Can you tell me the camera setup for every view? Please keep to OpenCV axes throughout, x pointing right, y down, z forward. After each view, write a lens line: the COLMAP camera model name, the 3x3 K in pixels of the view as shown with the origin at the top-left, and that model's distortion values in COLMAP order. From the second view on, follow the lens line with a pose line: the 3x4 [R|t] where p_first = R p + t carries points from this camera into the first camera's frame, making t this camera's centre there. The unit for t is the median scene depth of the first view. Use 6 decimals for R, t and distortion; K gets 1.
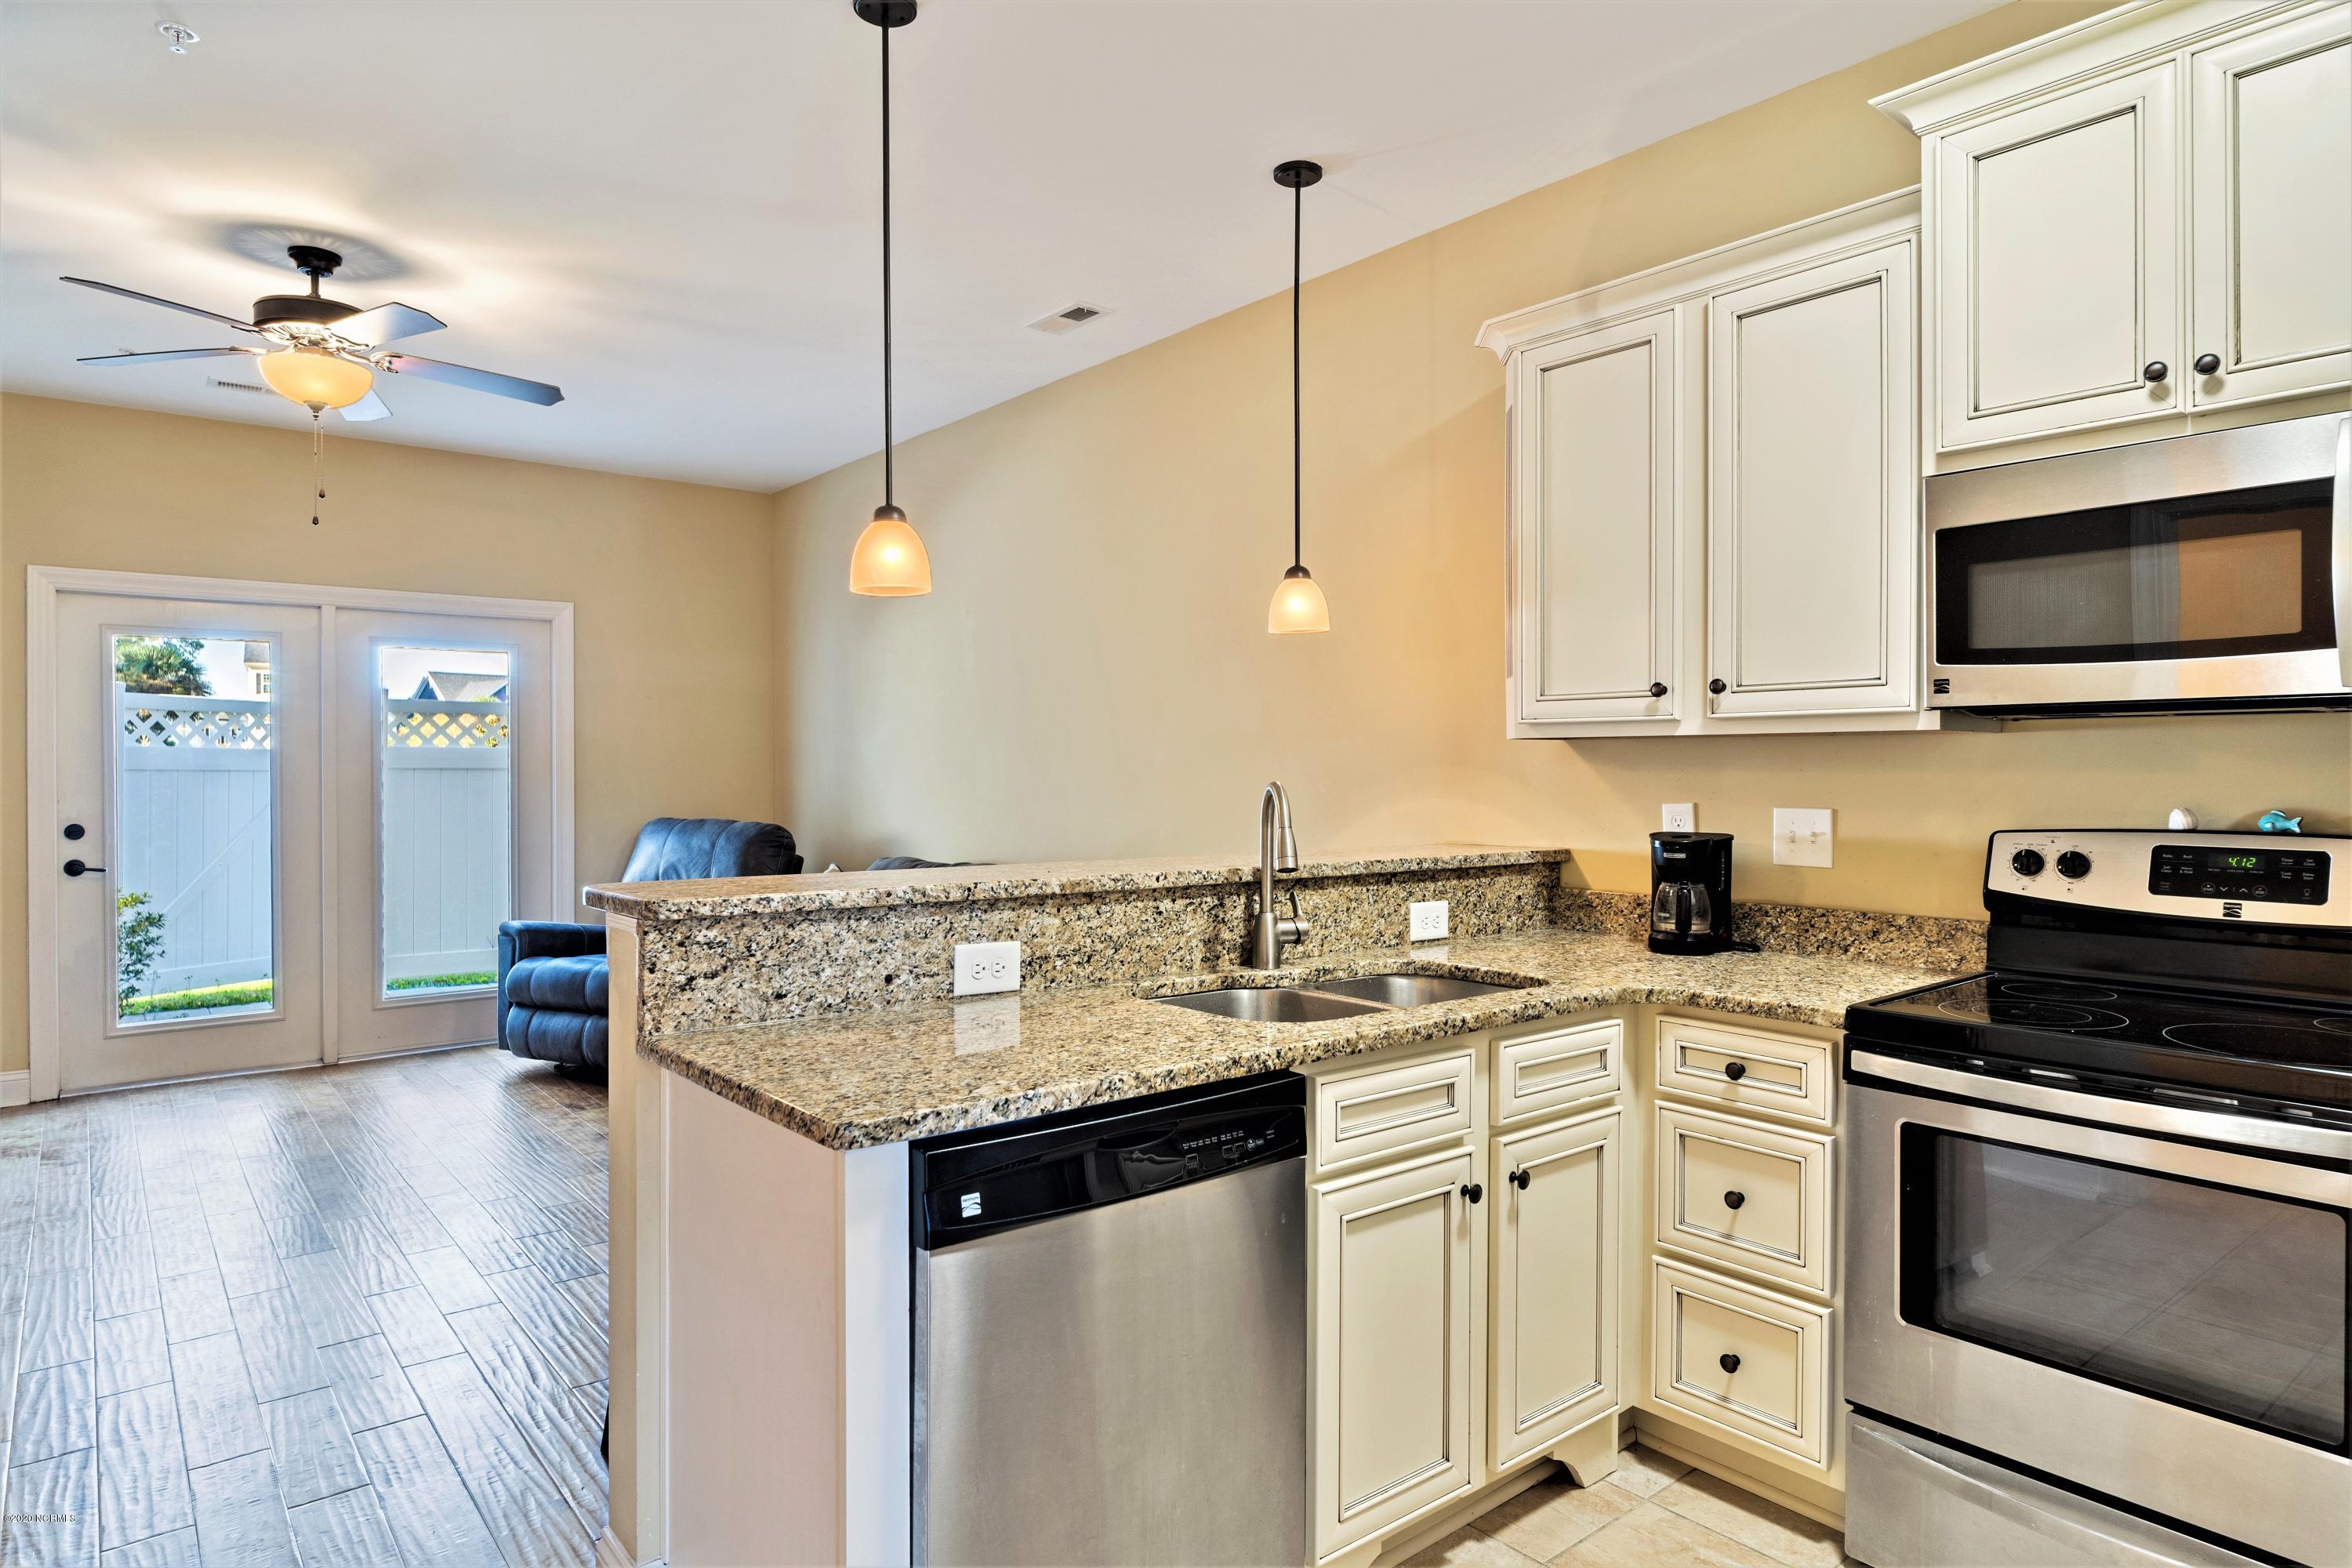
lens RADIAL K [[1344.5, 0, 1183.5], [0, 1344.5, 767.2], [0, 0, 1]] dist [-0.000677, 0.000536]
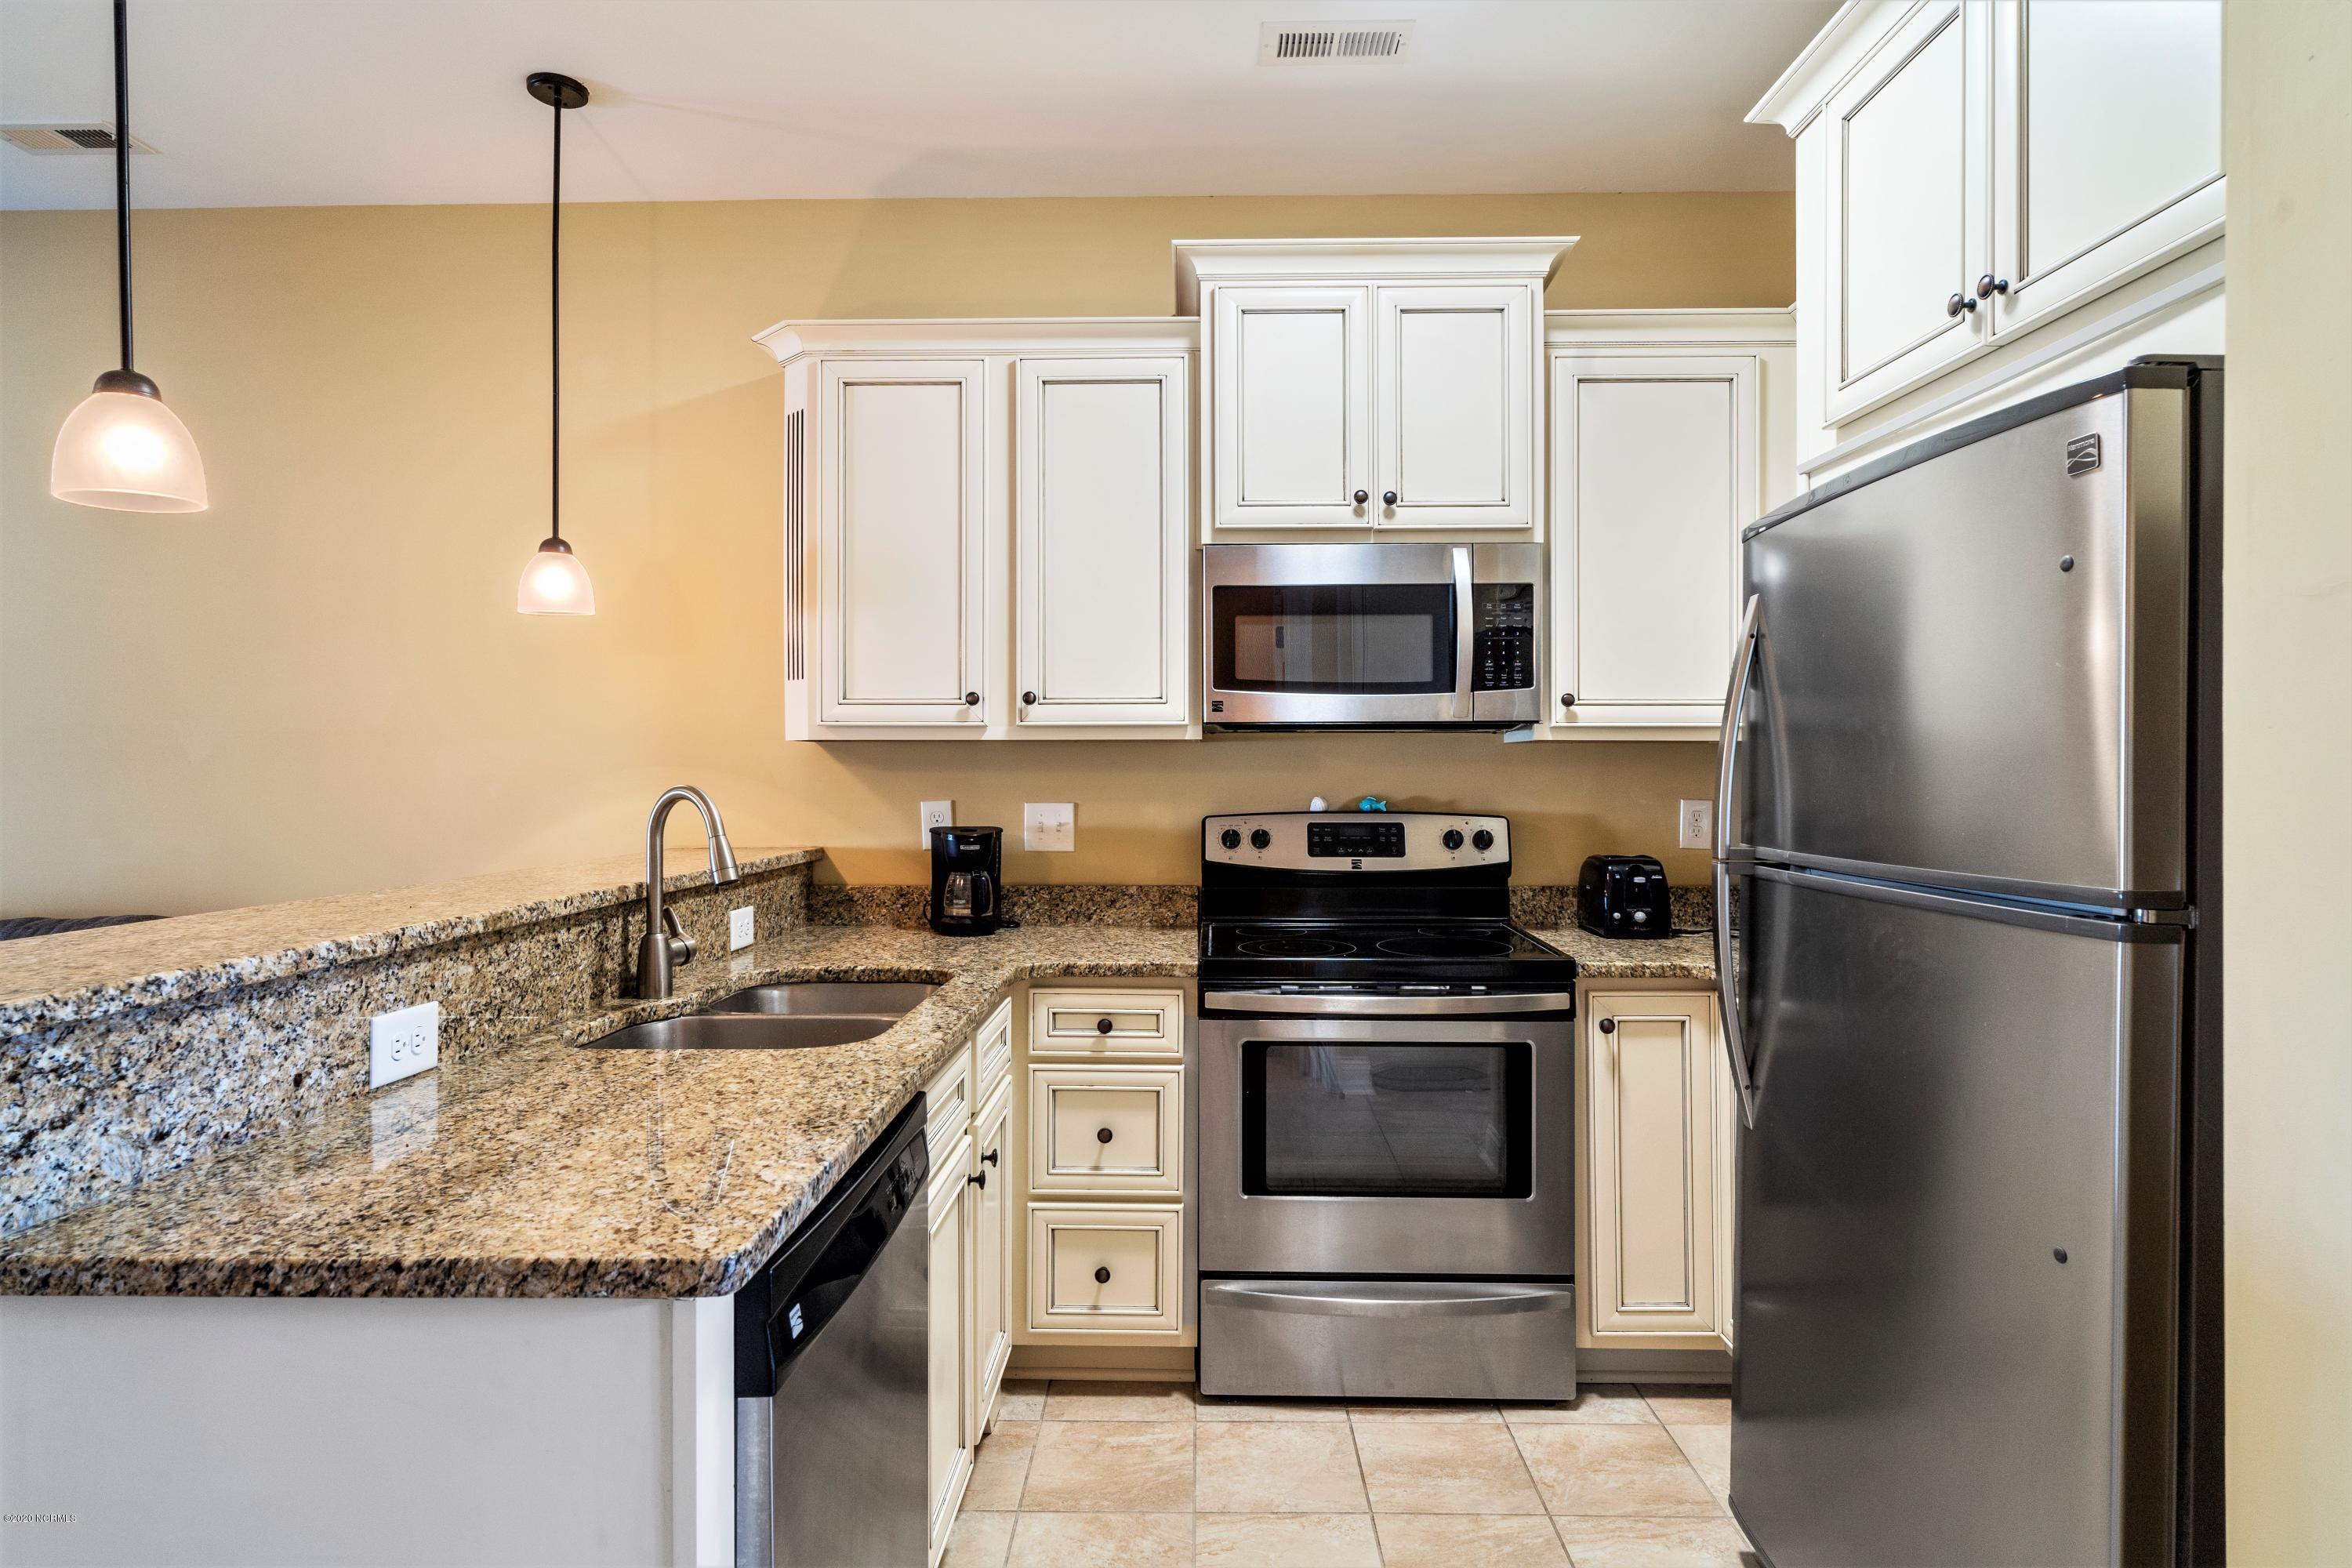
lens RADIAL K [[1252.8, 0, 1181.4], [0, 1252.8, 762.9], [0, 0, 1]] dist [-0.002065, 0.000157]
pose [[0.653470, 0.002735, 0.756947, -0.364441], [0.000639, 0.999991, -0.004166, -0.000104], [-0.756952, 0.003206, 0.653463, 0.221407]]
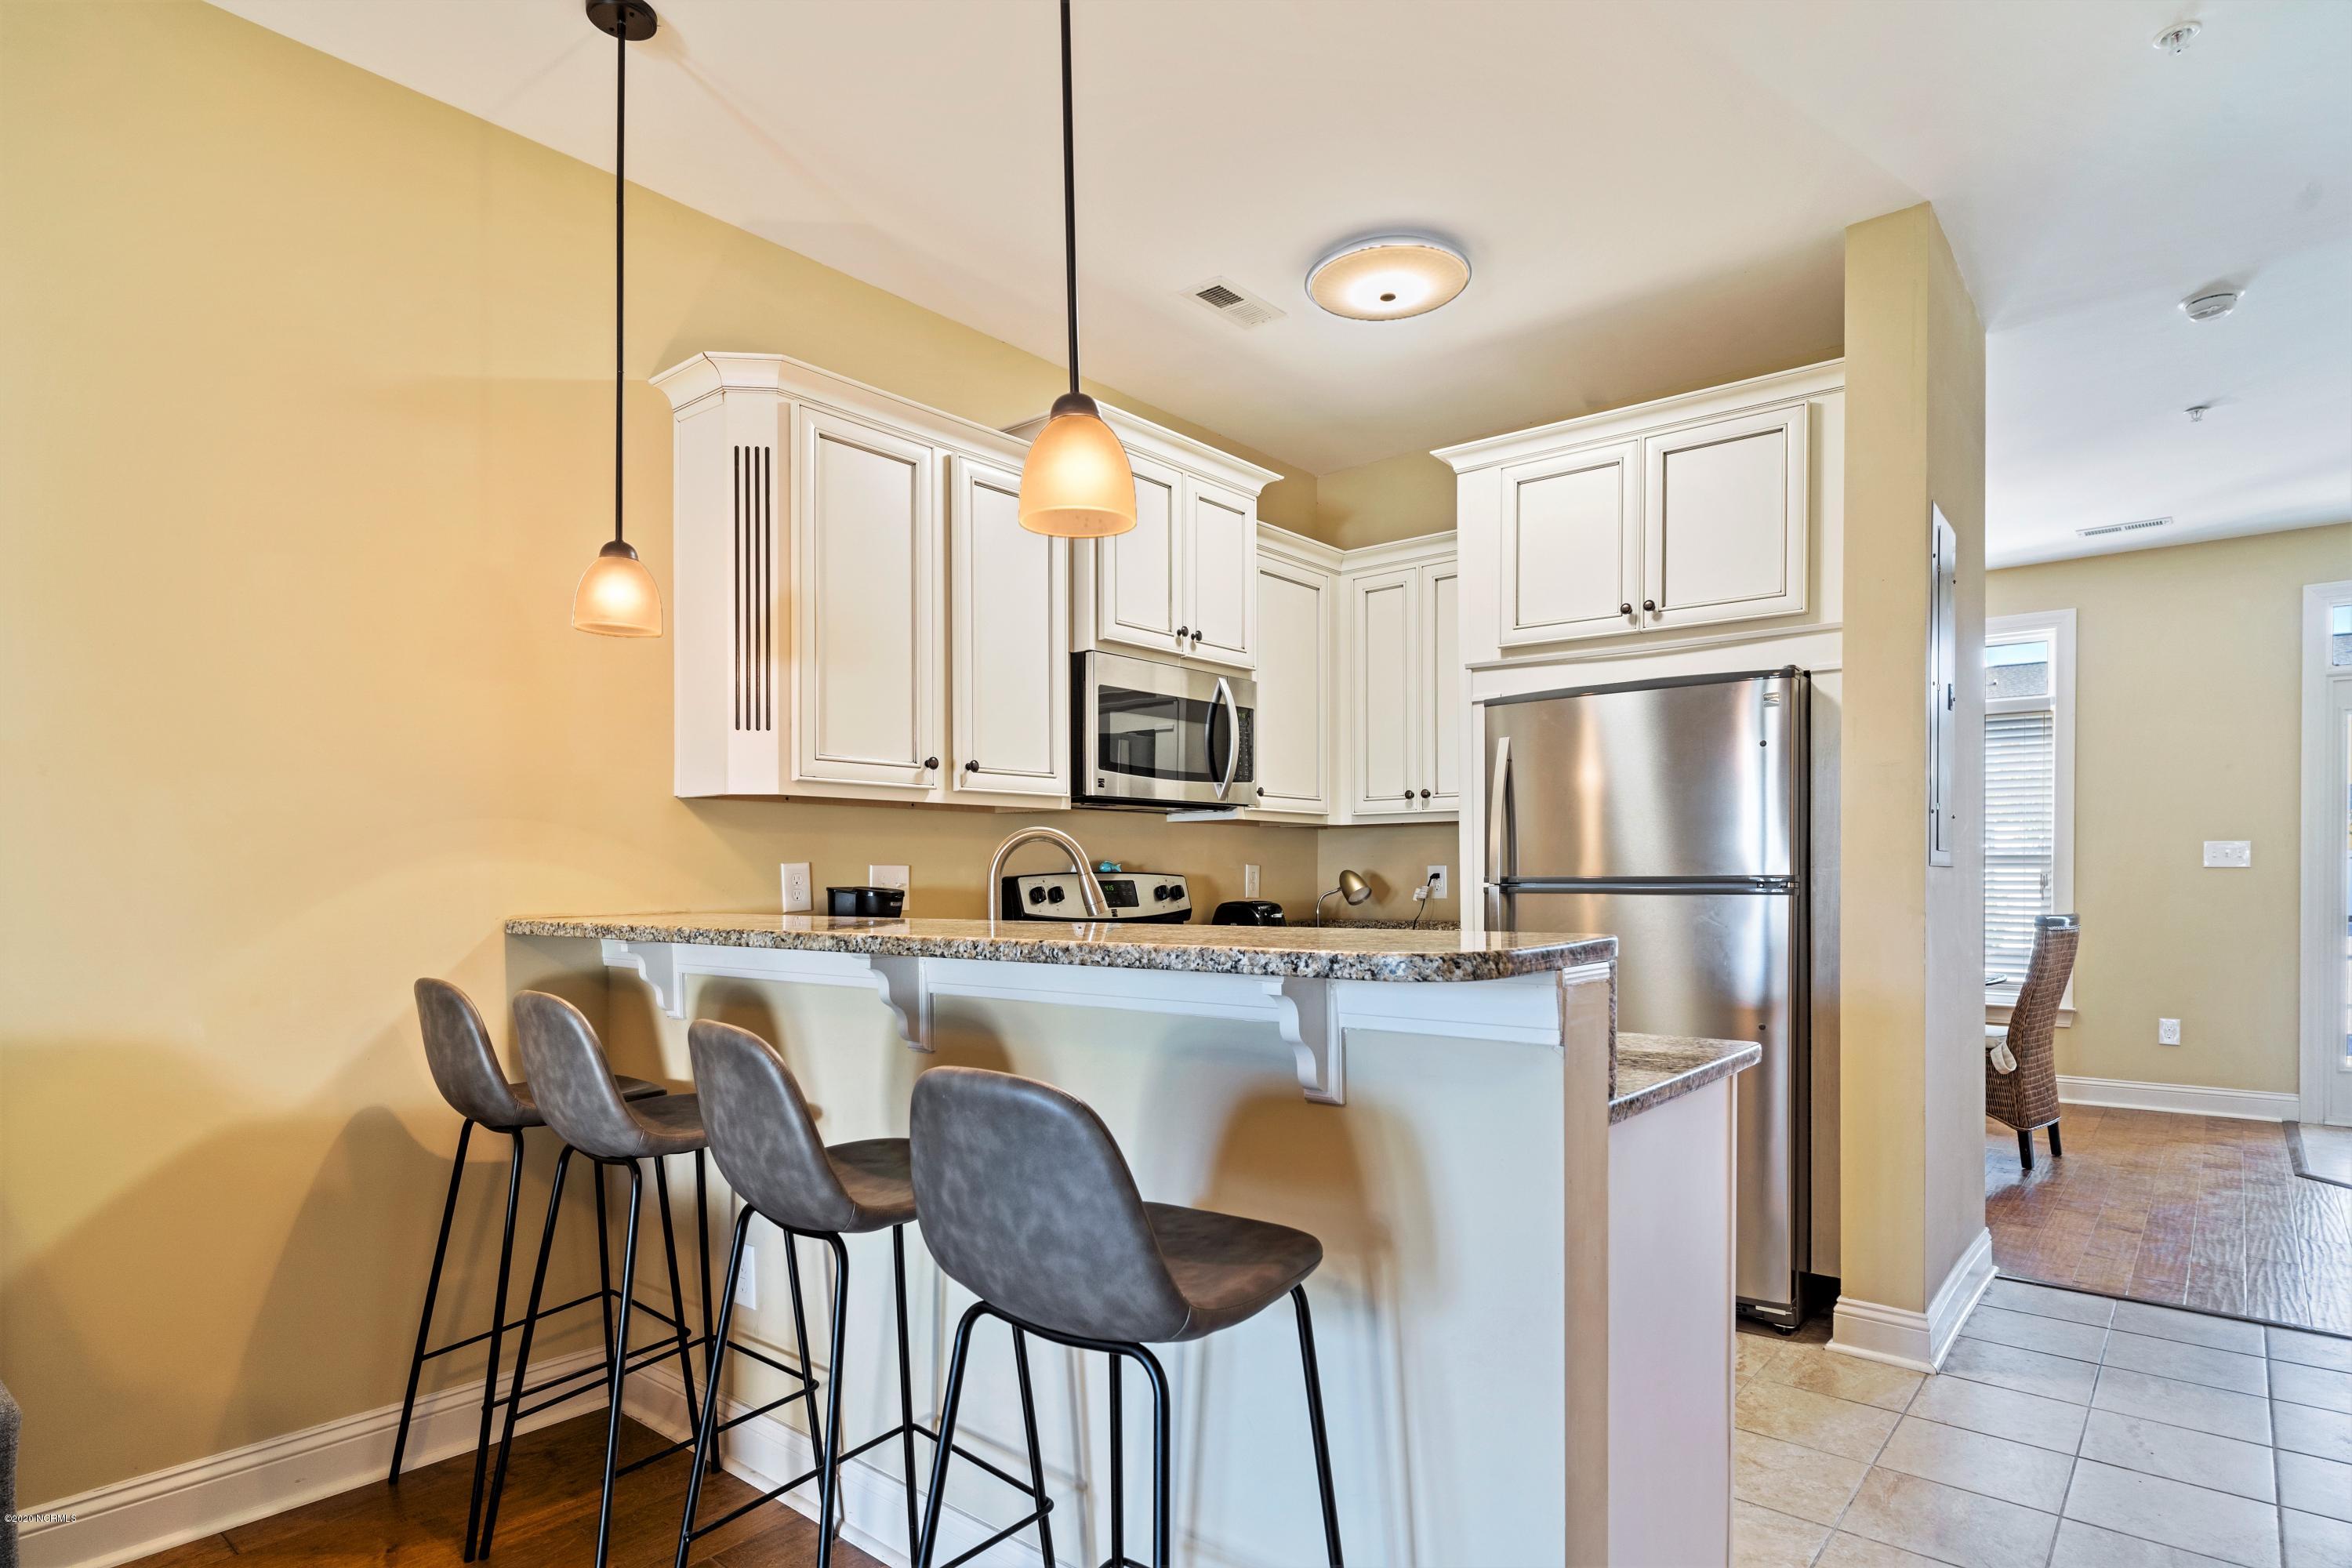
lens RADIAL K [[1244.4, 0, 1173.4], [0, 1244.4, 879.1], [0, 0, 1]] dist [-0.009721, 0.000023]
pose [[-0.172270, -0.003706, 0.985043, -0.883637], [0.002550, 0.999988, 0.004208, 0.047250], [-0.985047, 0.003237, -0.172258, 1.123612]]
